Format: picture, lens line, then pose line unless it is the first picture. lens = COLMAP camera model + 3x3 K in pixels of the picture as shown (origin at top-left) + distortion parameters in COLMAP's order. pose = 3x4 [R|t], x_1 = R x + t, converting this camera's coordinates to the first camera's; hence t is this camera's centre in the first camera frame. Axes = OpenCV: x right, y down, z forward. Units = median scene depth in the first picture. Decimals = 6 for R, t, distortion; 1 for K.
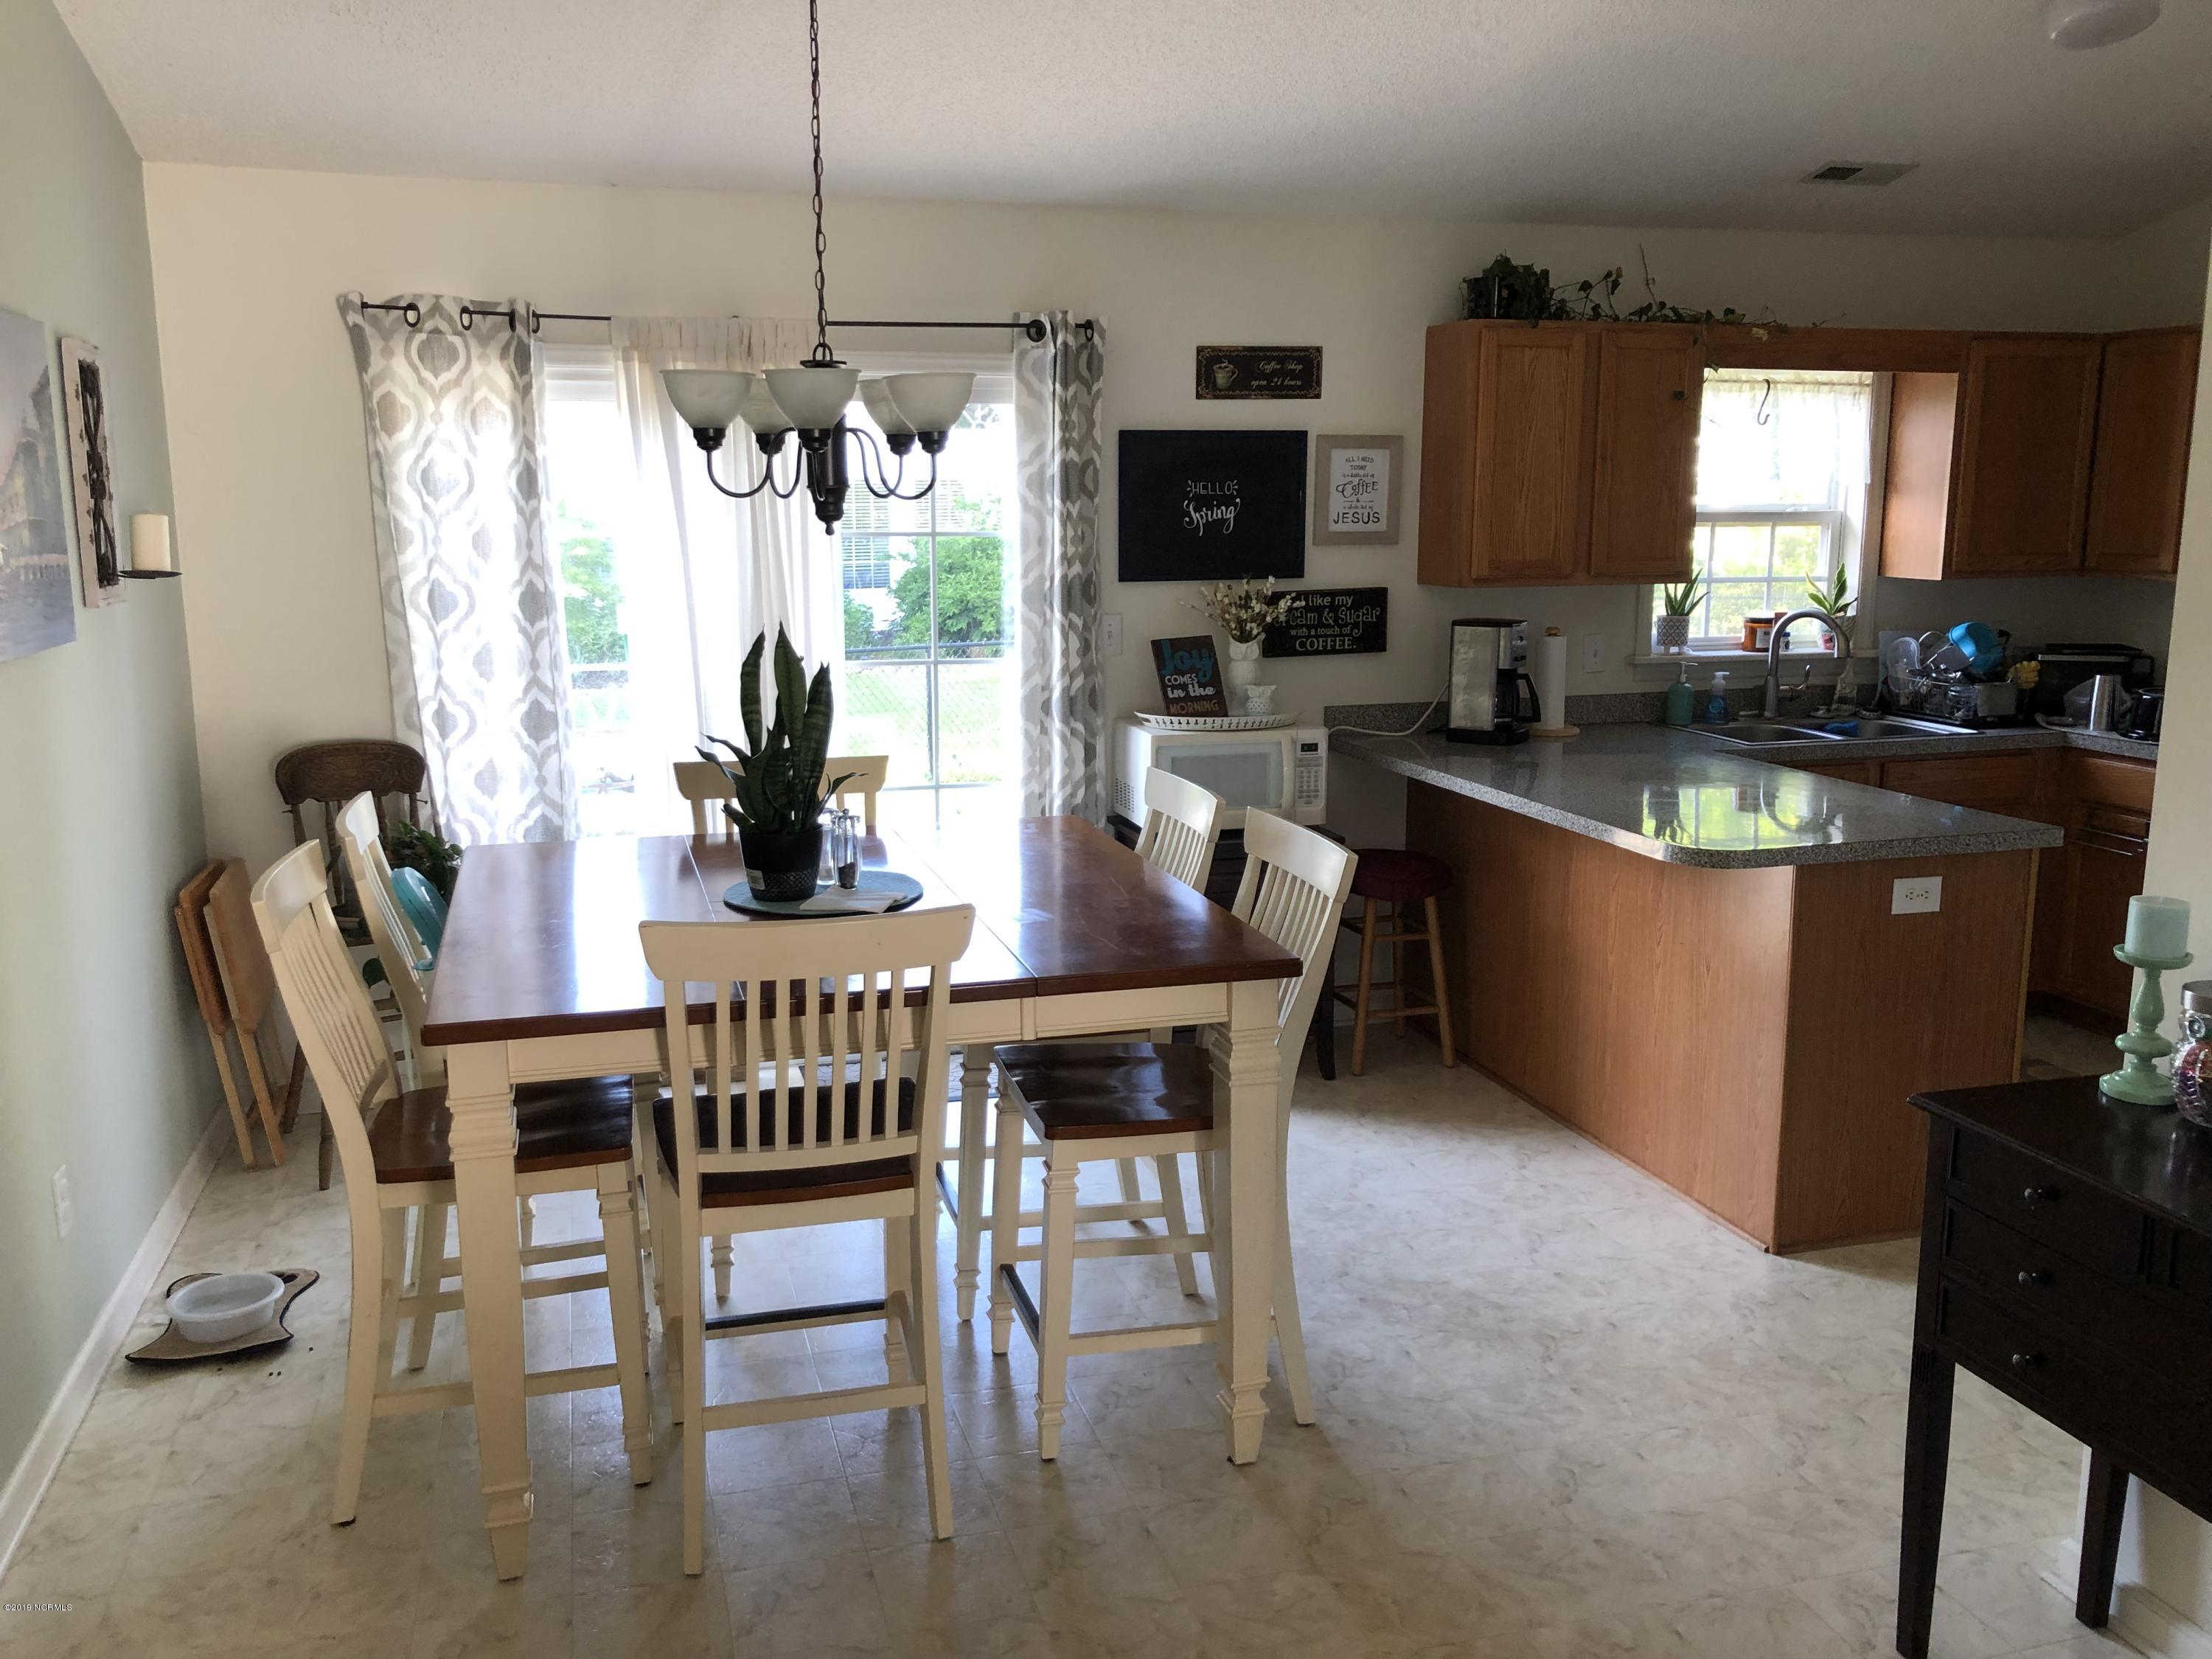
lens RADIAL K [[1804.1, 0, 1106.0], [0, 1804.1, 829.5], [0, 0, 1]] dist [0.004172, 0.002405]
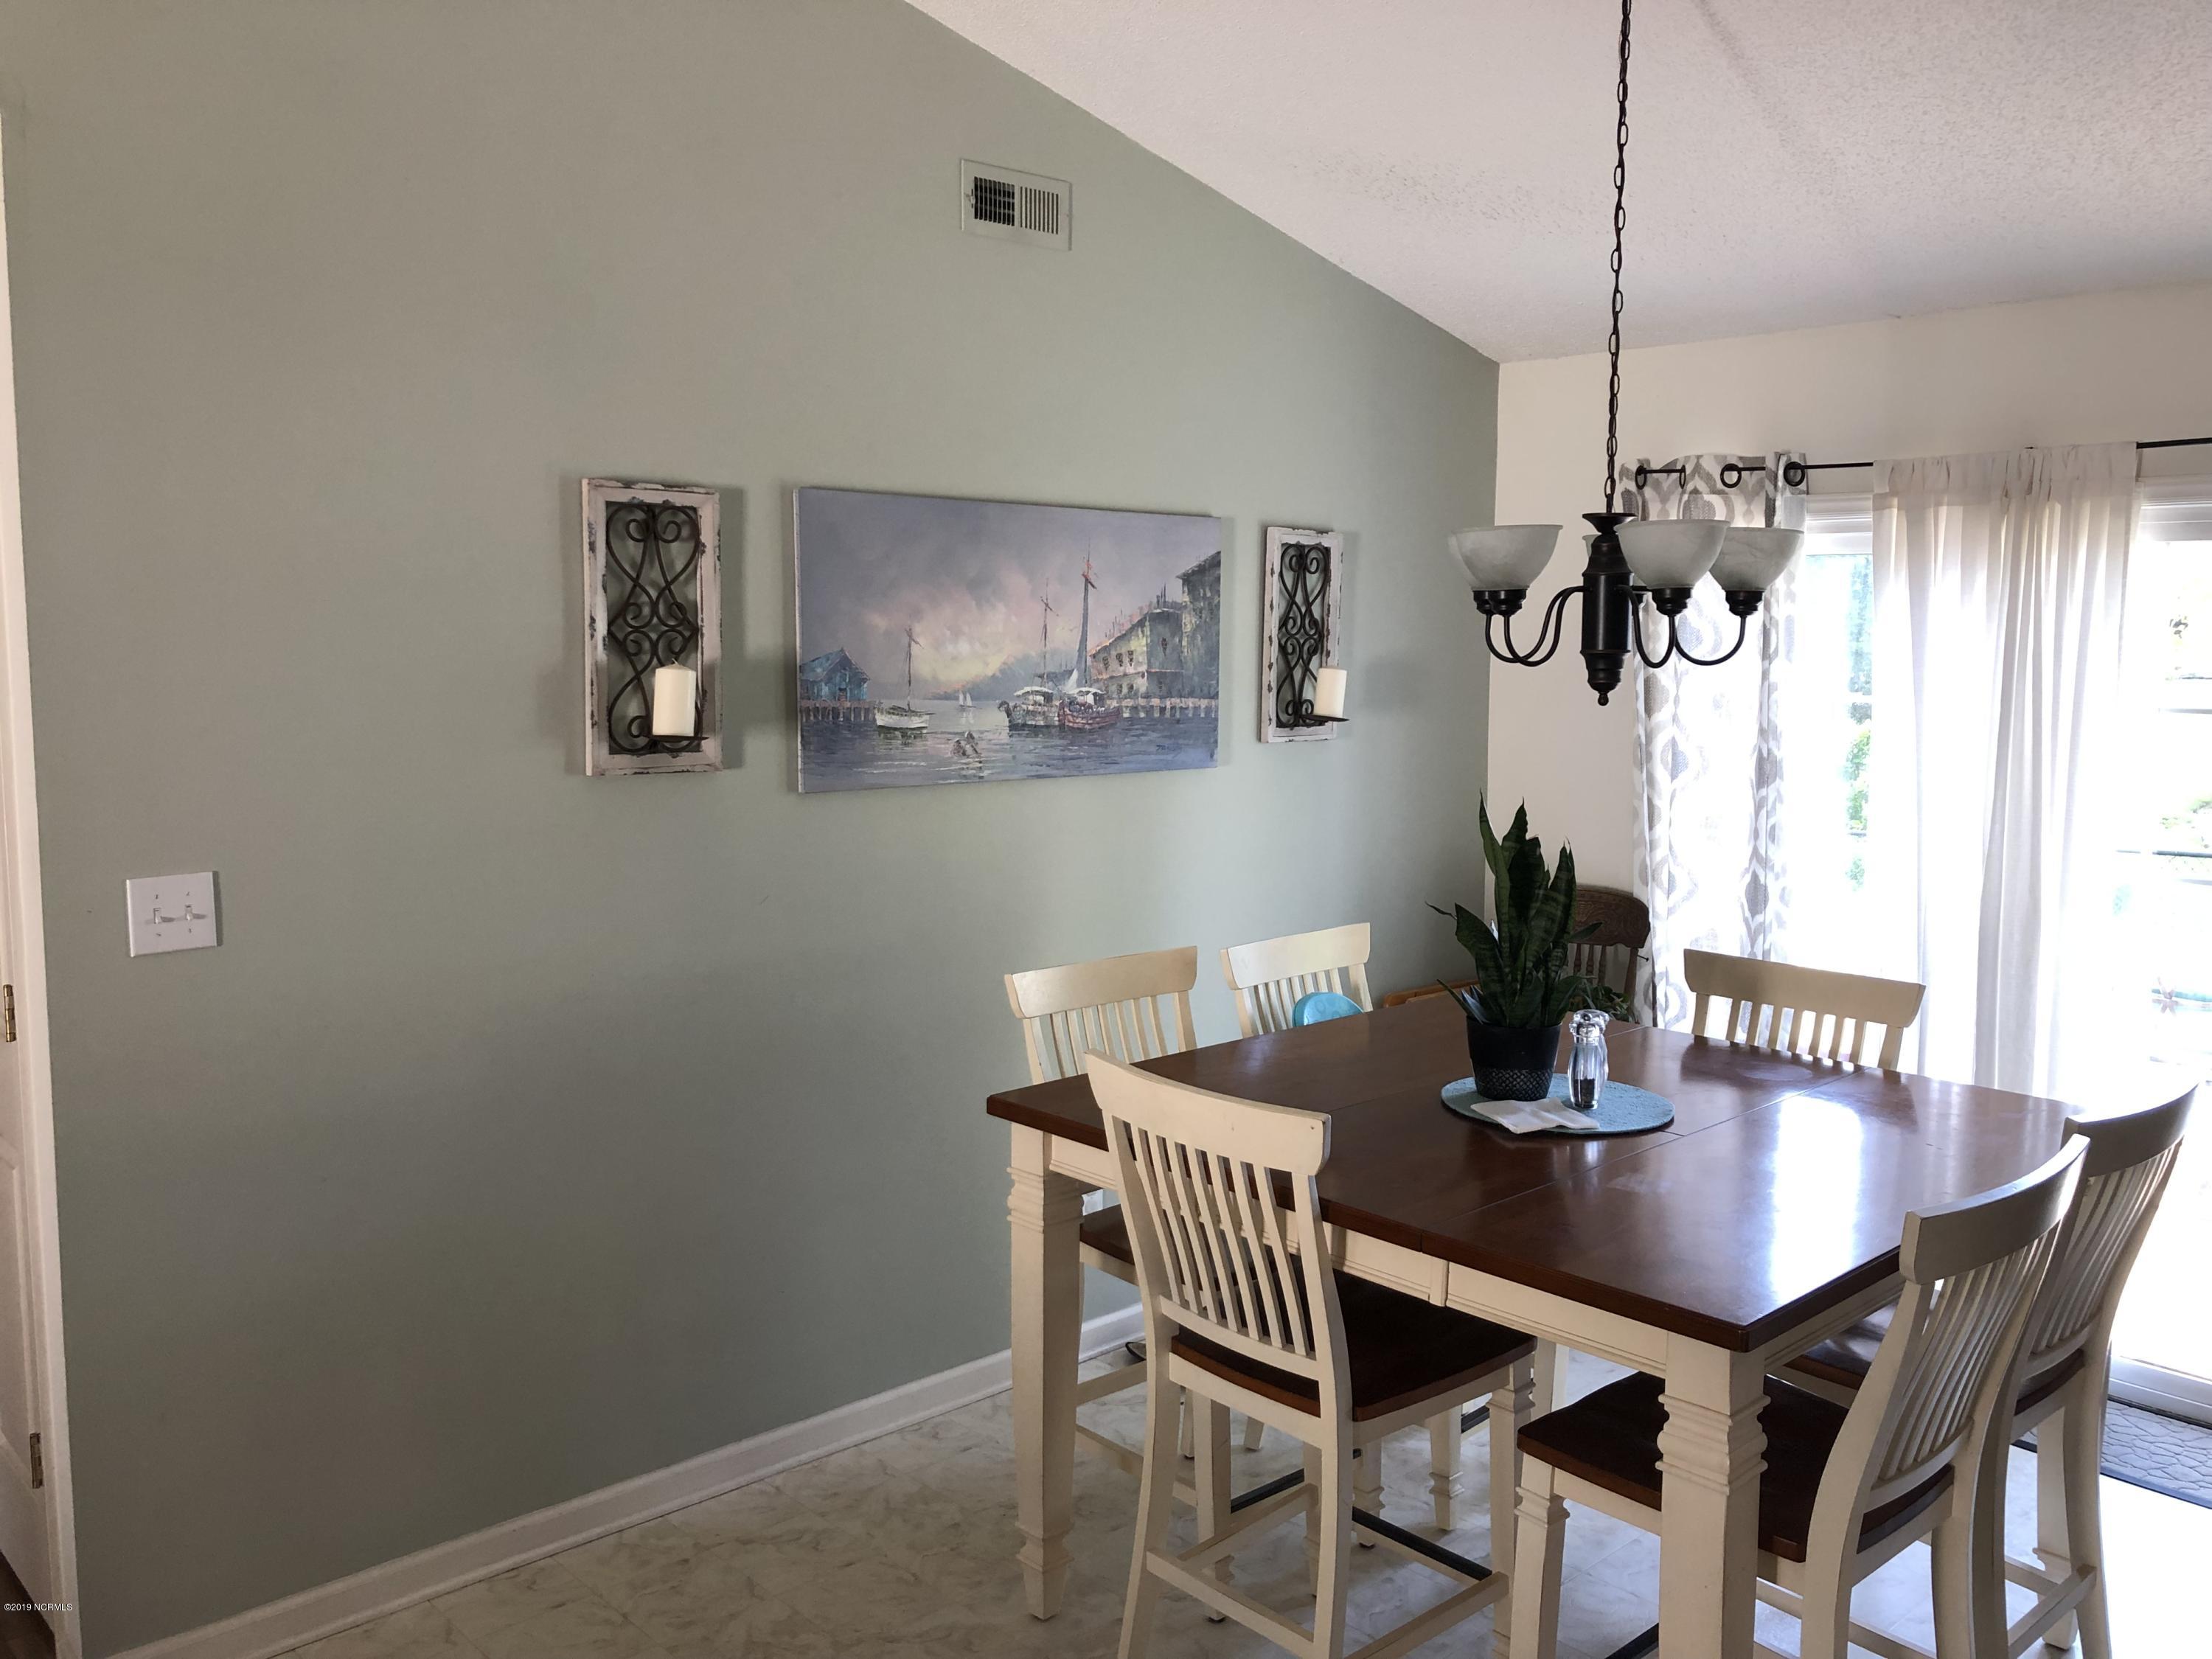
lens RADIAL K [[1819.0, 0, 1106.0], [0, 1819.0, 829.5], [0, 0, 1]] dist [0.071880, -0.208073]
pose [[0.435896, 0.098934, -0.894543, 0.405194], [-0.173413, 0.984547, 0.024387, -0.061178], [0.883132, 0.144495, 0.446317, 0.291012]]
